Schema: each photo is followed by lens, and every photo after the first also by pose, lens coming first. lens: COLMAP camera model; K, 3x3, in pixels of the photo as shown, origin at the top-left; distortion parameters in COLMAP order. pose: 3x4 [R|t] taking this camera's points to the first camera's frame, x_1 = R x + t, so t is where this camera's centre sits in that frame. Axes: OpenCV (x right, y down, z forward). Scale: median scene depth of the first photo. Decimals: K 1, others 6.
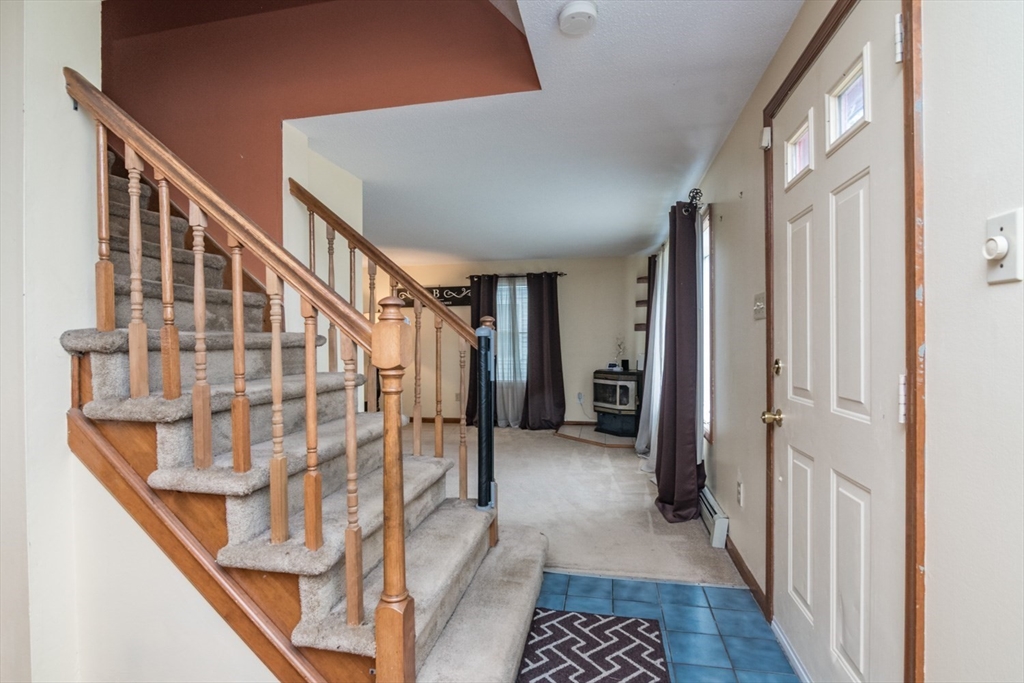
lens RADIAL K [[509.6, 0, 512.1], [0, 509.6, 343.6], [0, 0, 1]] dist [-0.009868, -0.000595]
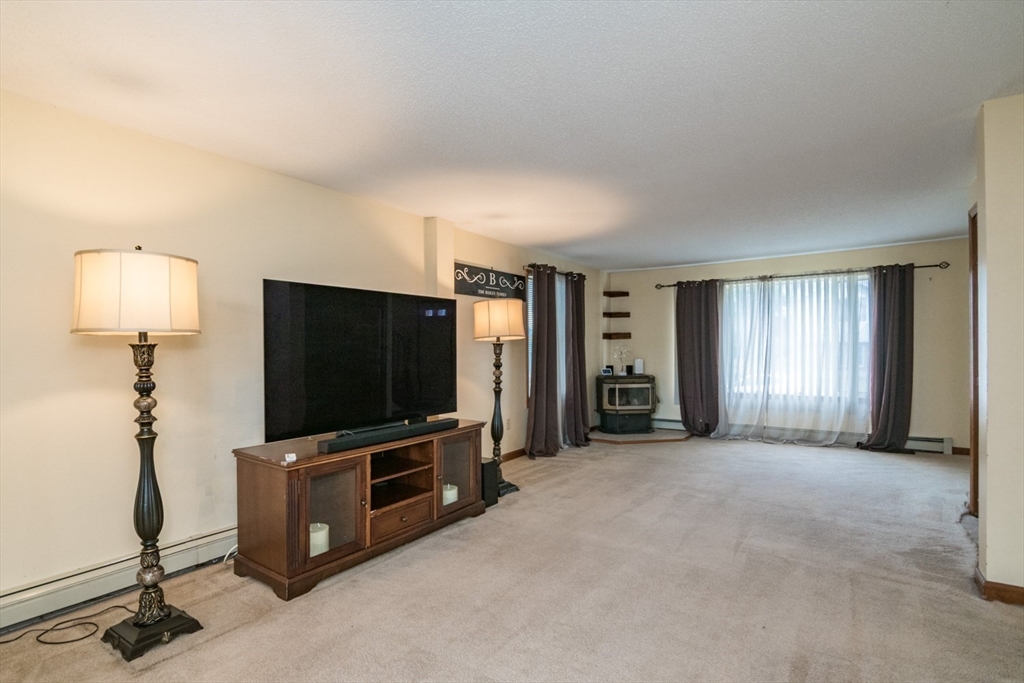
lens RADIAL K [[509.6, 0, 507.9], [0, 509.6, 360.3], [0, 0, 1]] dist [-0.009868, -0.000595]
pose [[0.392556, -0.012548, 0.919643, -0.839253], [0.010736, 0.999901, 0.009060, 0.007291], [-0.919665, 0.006317, 0.392652, 0.757614]]
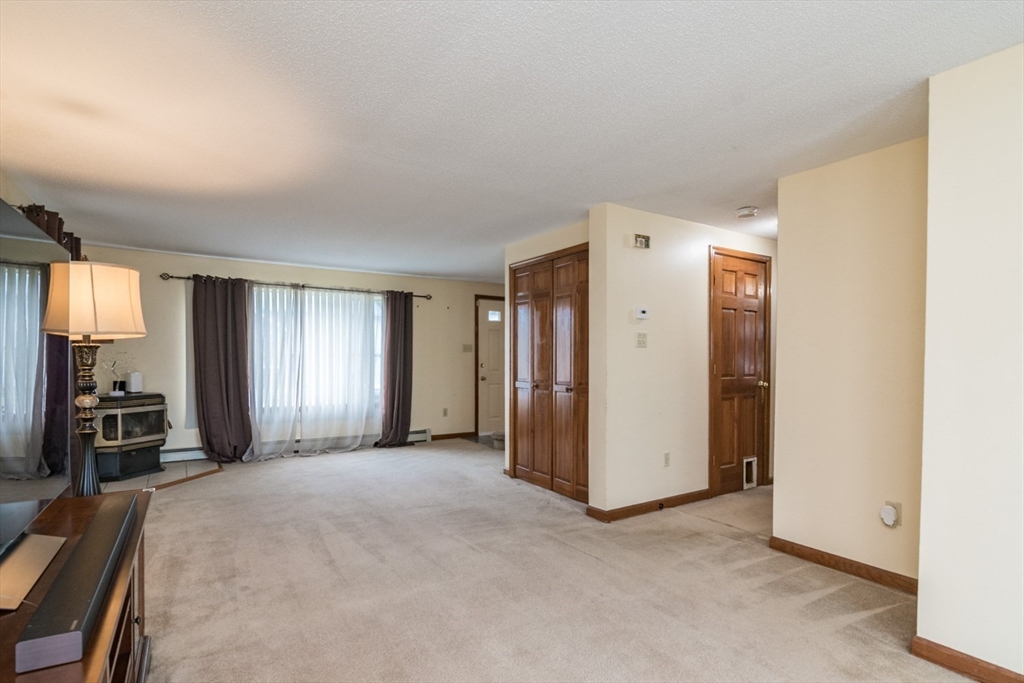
lens RADIAL K [[509.6, 0, 514.0], [0, 509.6, 362.7], [0, 0, 1]] dist [-0.009868, -0.000595]
pose [[-0.704864, 0.001187, 0.709342, -0.707655], [0.006430, 0.999968, 0.004716, 0.003504], [-0.709314, 0.007885, -0.704849, 1.050859]]
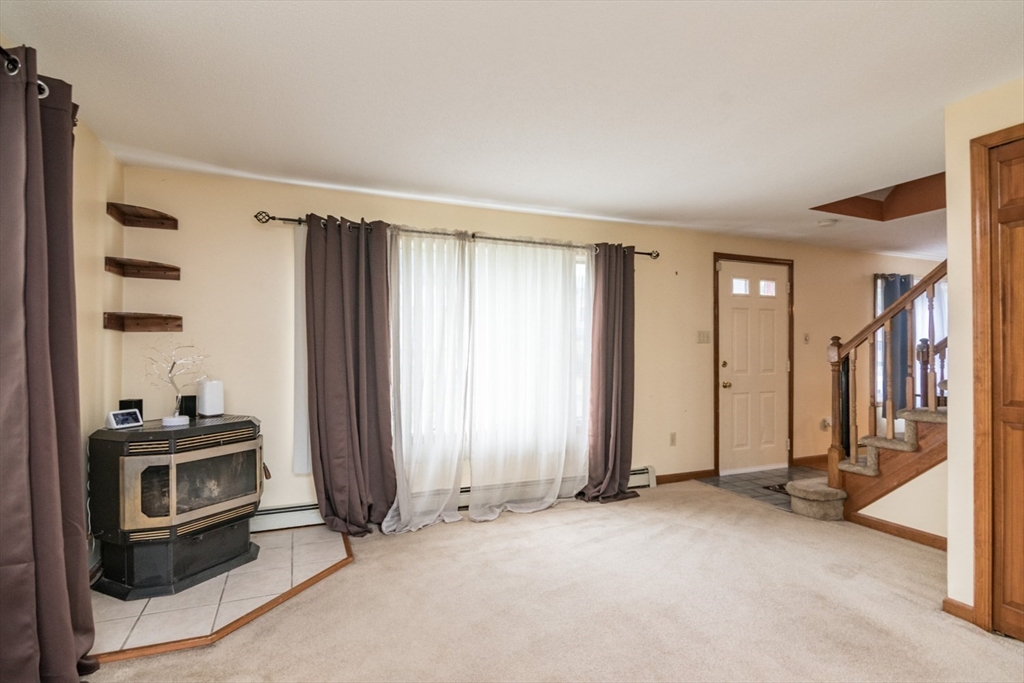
lens RADIAL K [[509.6, 0, 515.3], [0, 509.6, 347.3], [0, 0, 1]] dist [-0.009868, -0.000595]
pose [[-0.554591, 0.006770, 0.832096, -0.285303], [0.004807, 0.999976, -0.004932, -0.007317], [-0.832109, 0.001265, -0.554610, 0.945803]]
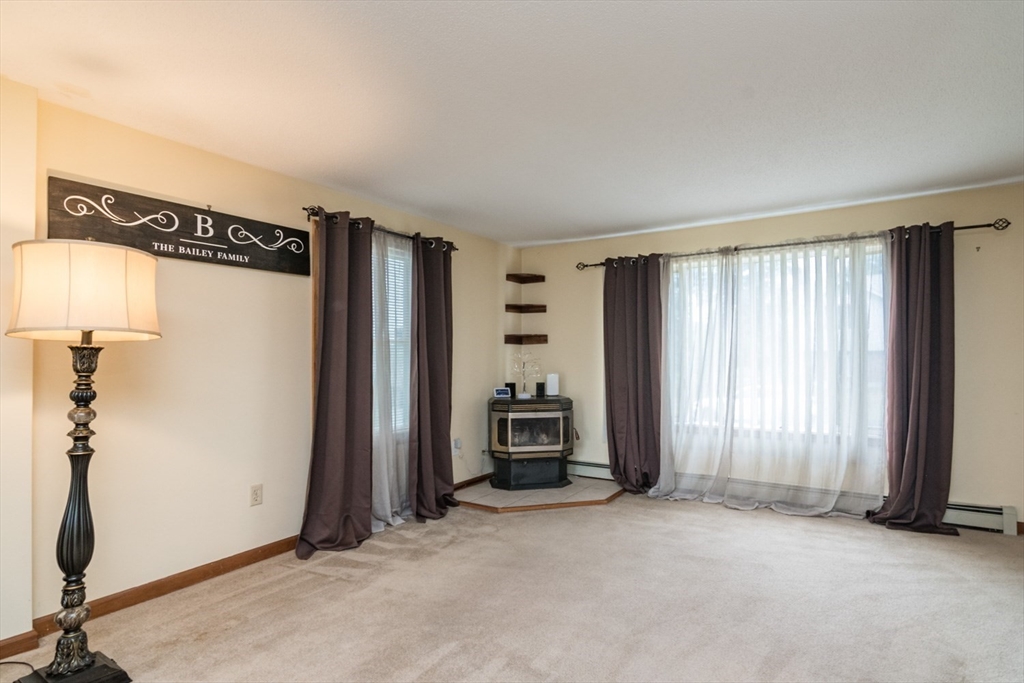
lens RADIAL K [[509.6, 0, 556.8], [0, 509.6, 355.7], [0, 0, 1]] dist [-0.009868, -0.000595]
pose [[0.329929, 0.009862, 0.943954, -0.439929], [0.006061, 0.999903, -0.012565, 0.001676], [-0.943986, 0.009867, 0.329837, 0.683372]]
